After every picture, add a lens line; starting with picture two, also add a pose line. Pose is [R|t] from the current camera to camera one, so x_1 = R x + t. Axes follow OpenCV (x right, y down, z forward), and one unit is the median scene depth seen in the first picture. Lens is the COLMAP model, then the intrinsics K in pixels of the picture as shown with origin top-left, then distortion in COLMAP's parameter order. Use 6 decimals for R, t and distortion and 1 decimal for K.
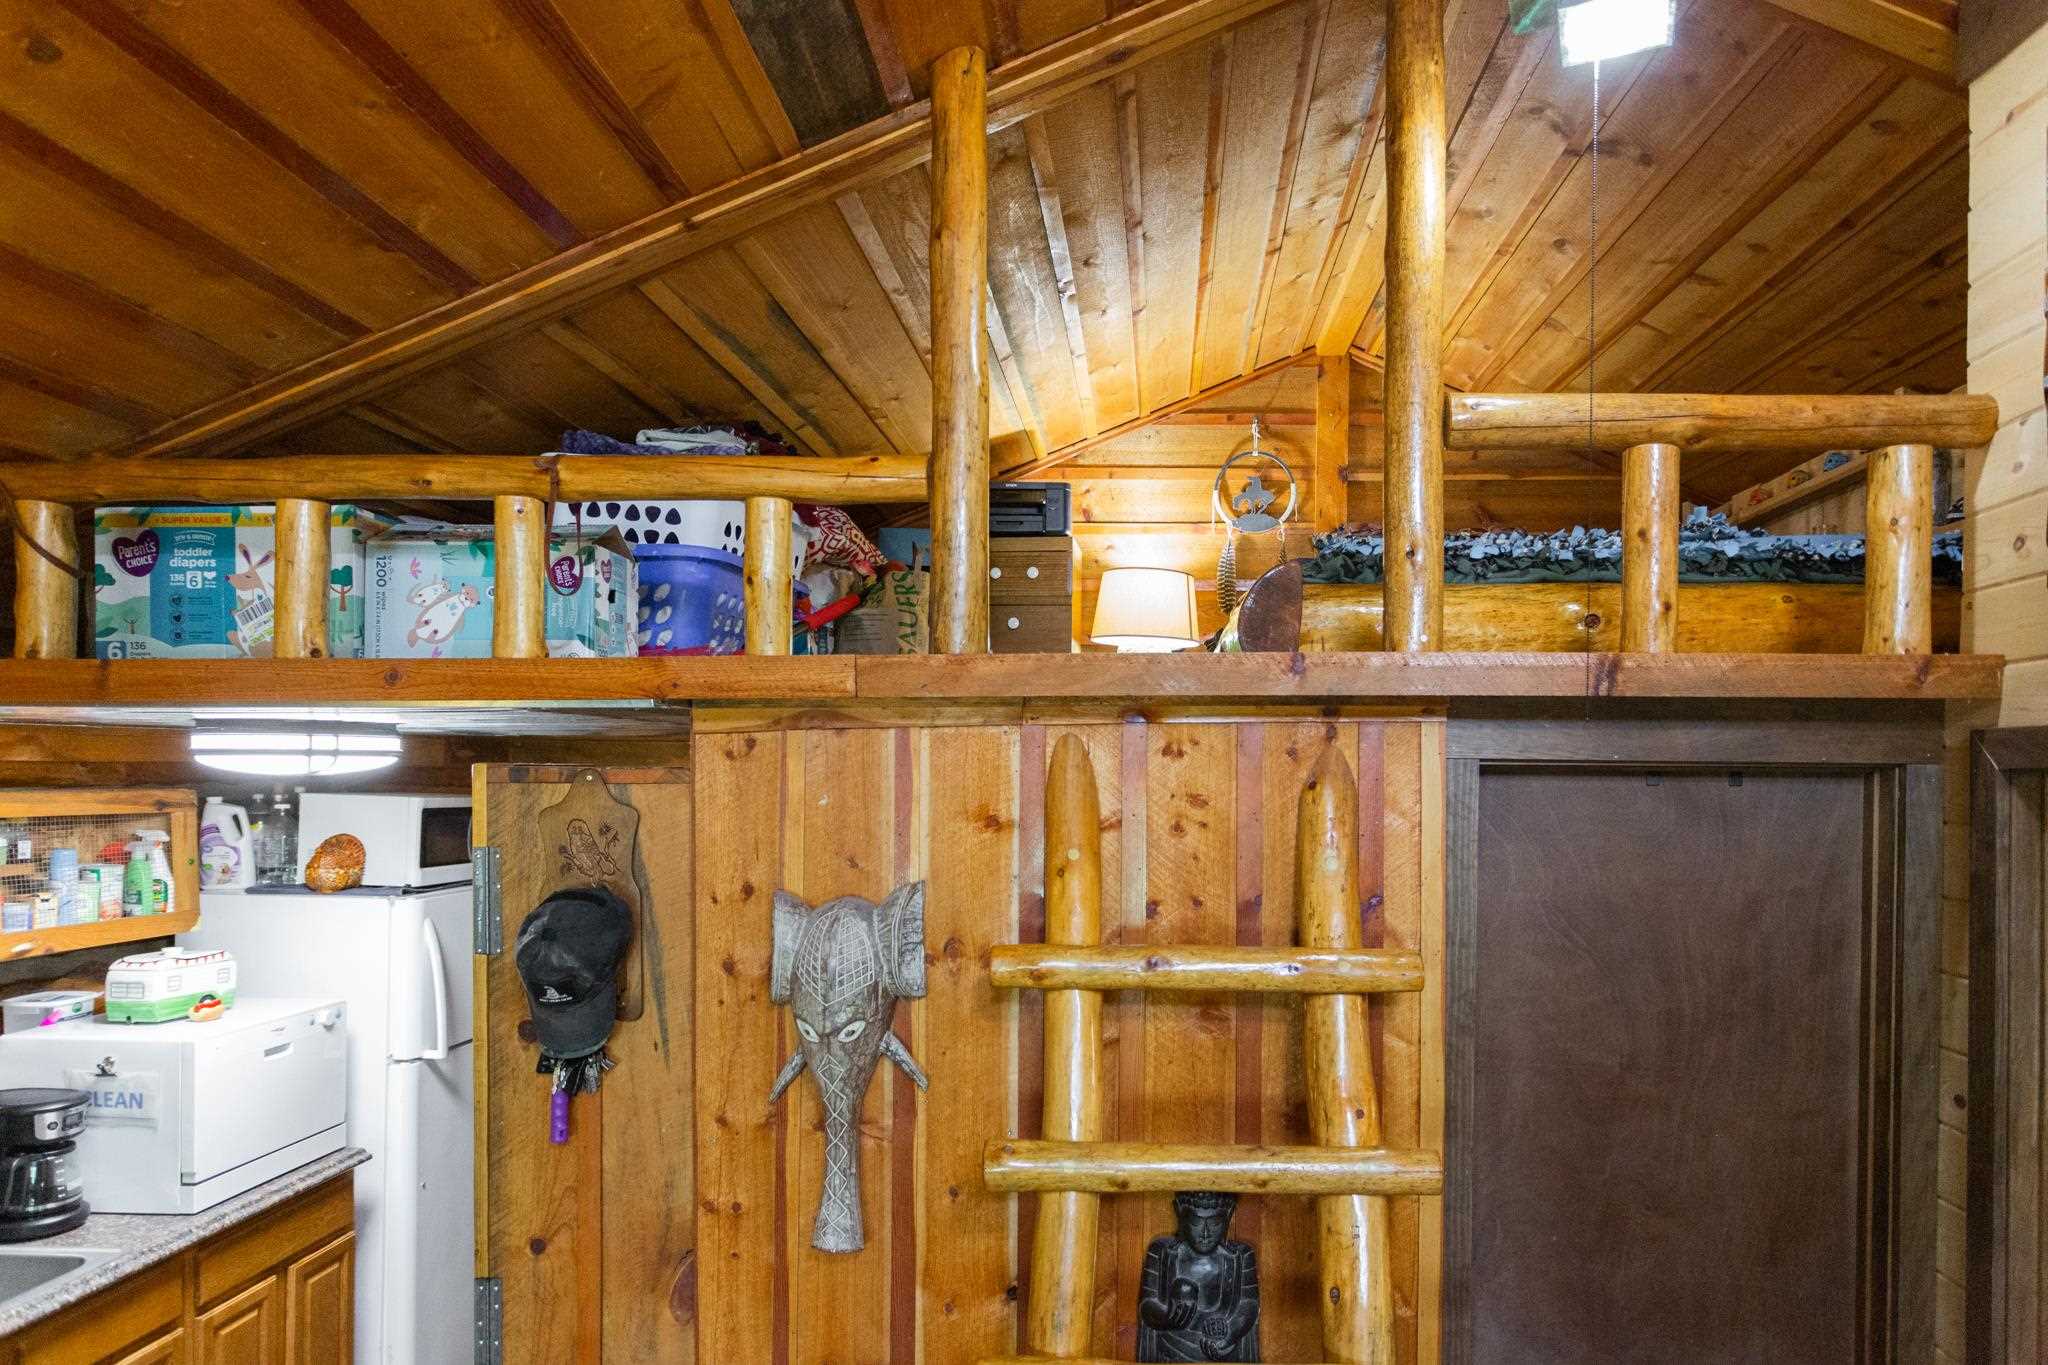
lens RADIAL K [[1291.7, 0, 1027.9], [0, 1291.7, 814.1], [0, 0, 1]] dist [0.002992, 0.001542]
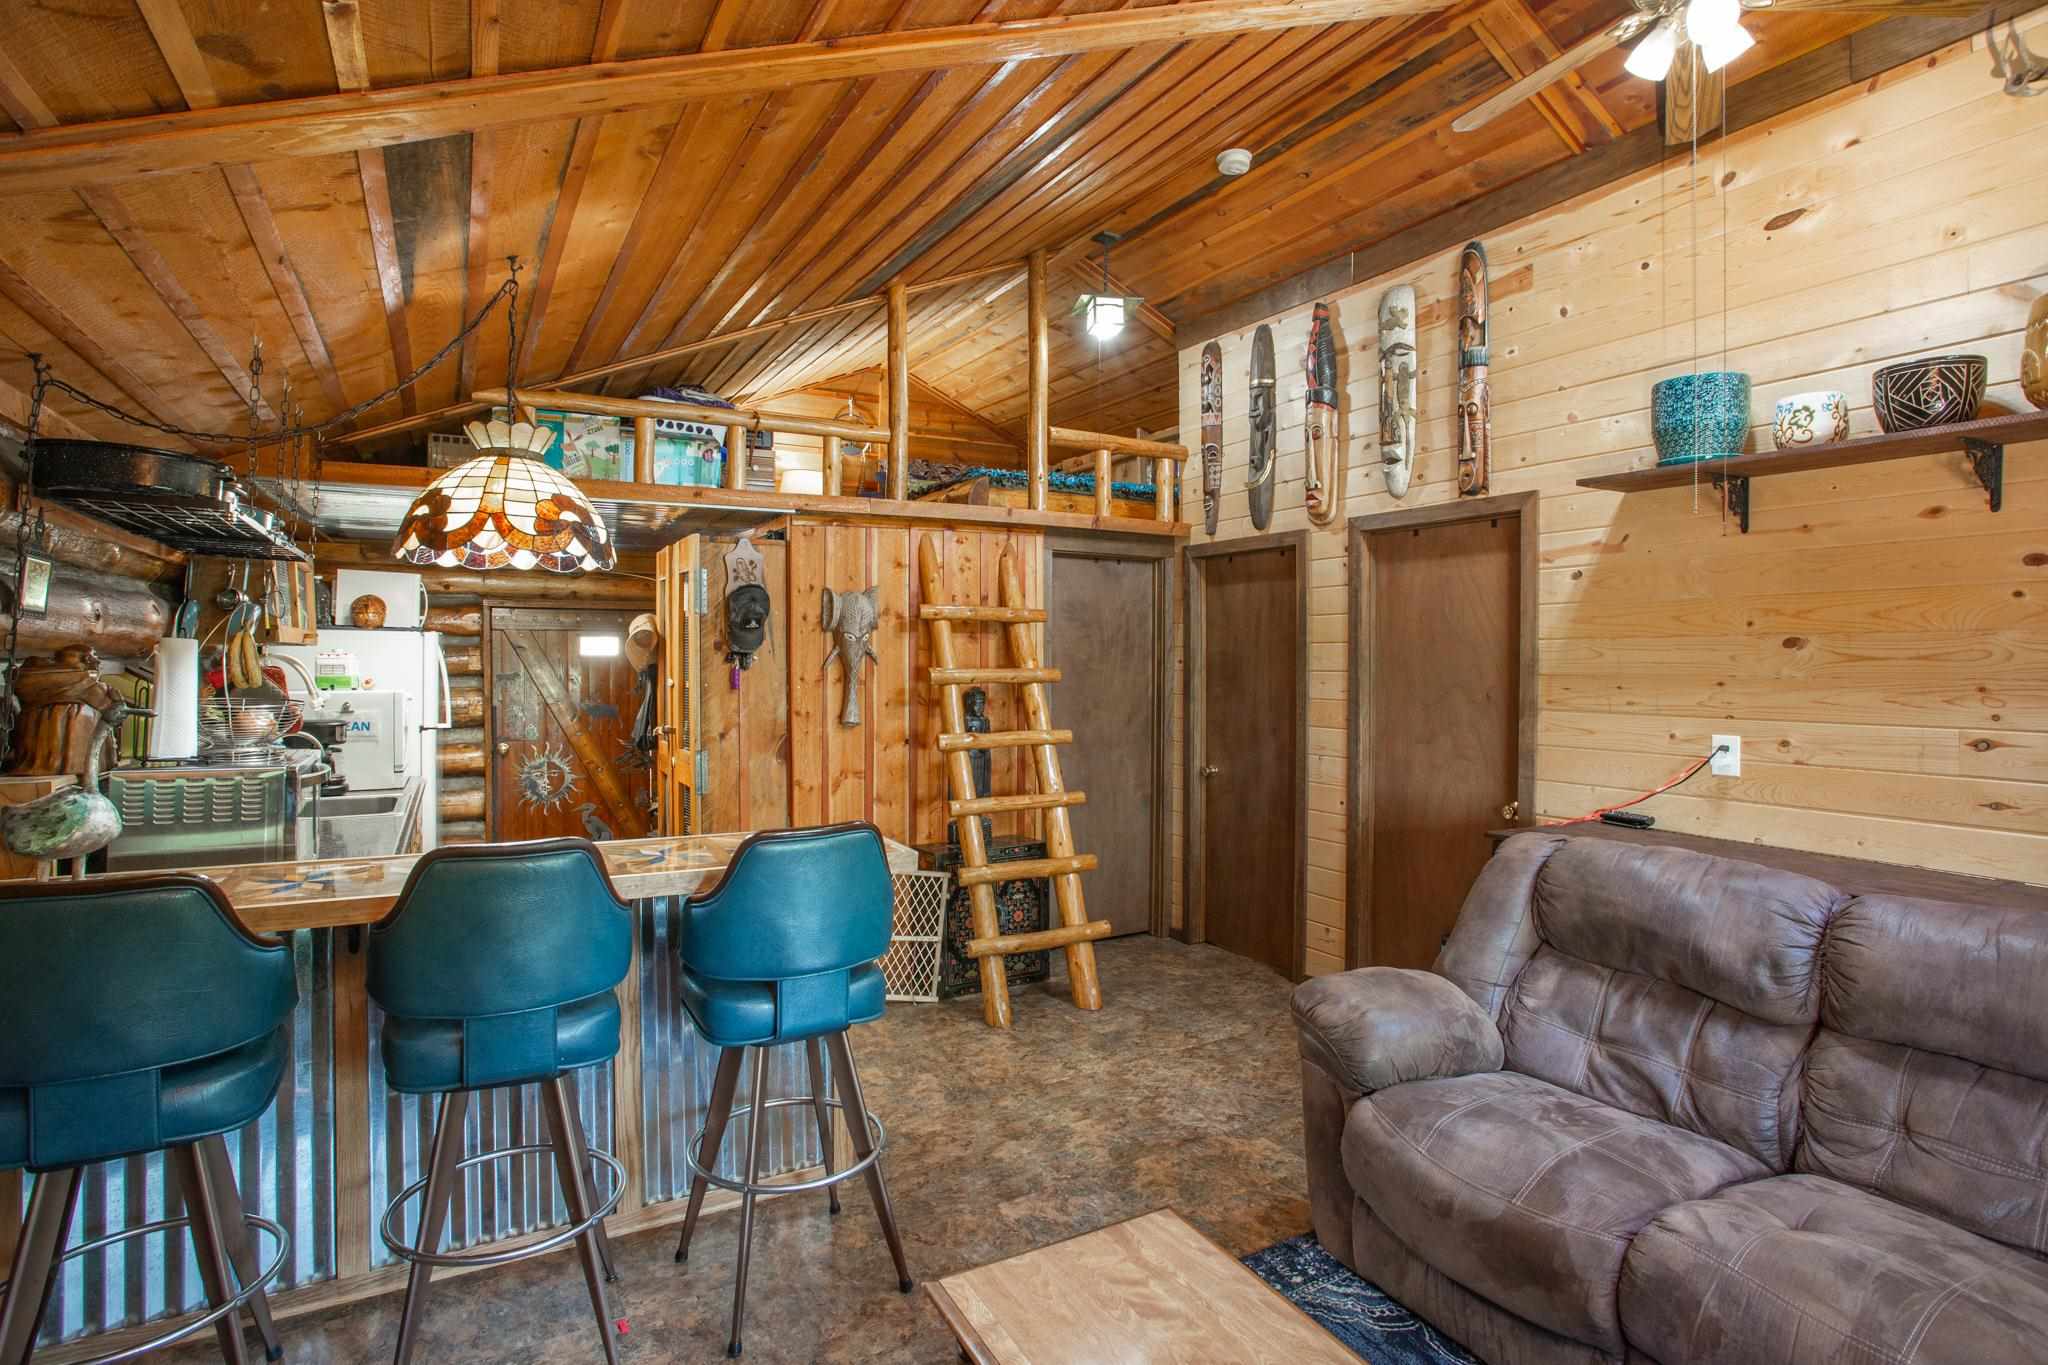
lens RADIAL K [[1008.6, 0, 1018.5], [0, 1008.6, 672.2], [0, 0, 1]] dist [-0.047187, 0.021679]
pose [[0.854038, -0.016464, 0.519951, -0.891987], [0.015716, 0.999859, 0.005845, 0.217060], [-0.519974, 0.003180, 0.854176, -0.893714]]
